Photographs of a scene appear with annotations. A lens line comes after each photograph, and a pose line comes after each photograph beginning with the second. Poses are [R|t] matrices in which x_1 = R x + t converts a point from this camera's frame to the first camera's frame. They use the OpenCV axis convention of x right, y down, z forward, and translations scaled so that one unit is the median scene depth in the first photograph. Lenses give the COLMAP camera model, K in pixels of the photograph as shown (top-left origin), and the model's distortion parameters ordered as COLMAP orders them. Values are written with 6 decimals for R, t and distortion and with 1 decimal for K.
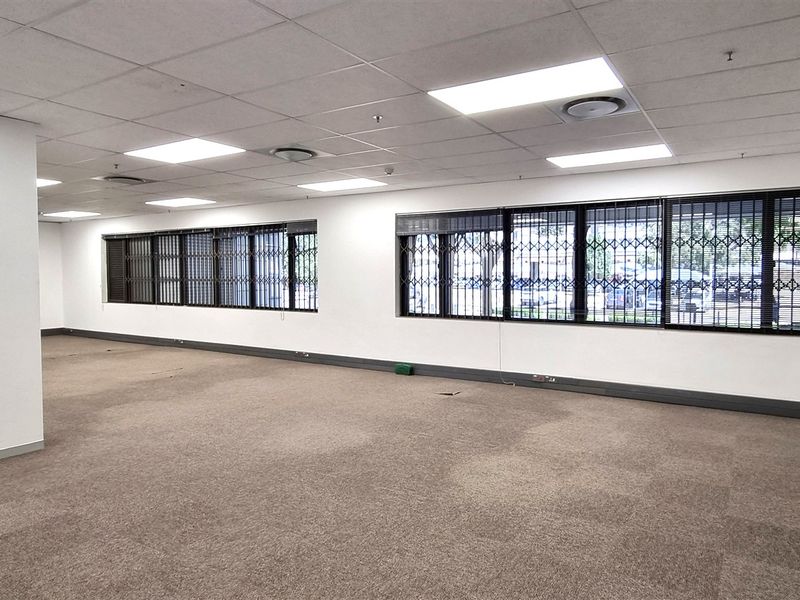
lens RADIAL K [[537.9, 0, 424.1], [0, 537.9, 297.2], [0, 0, 1]] dist [0.003394, 0.000612]
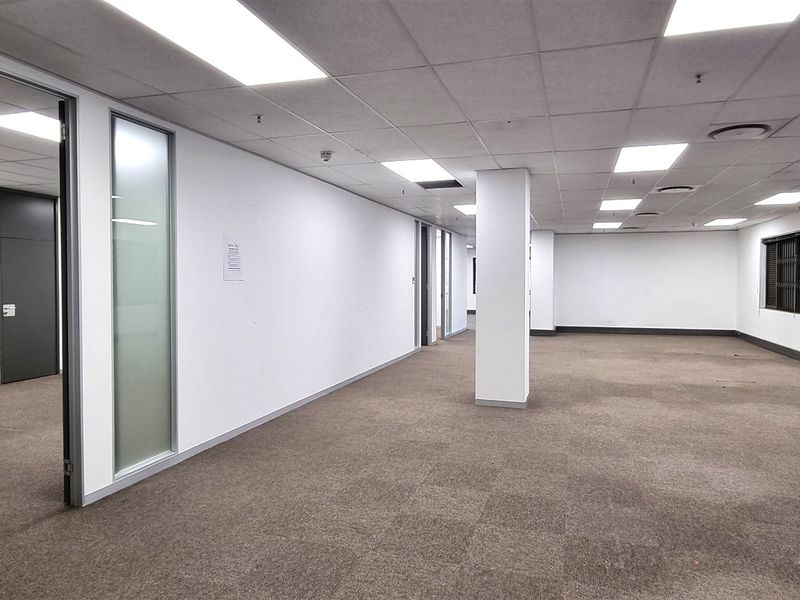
lens RADIAL K [[537.9, 0, 424.1], [0, 537.9, 297.2], [0, 0, 1]] dist [0.003394, 0.000612]
pose [[0.257179, 0.031743, -0.965842, 0.513690], [-0.039935, 0.998956, 0.022198, -0.017478], [0.965538, 0.032862, 0.258178, 0.392759]]
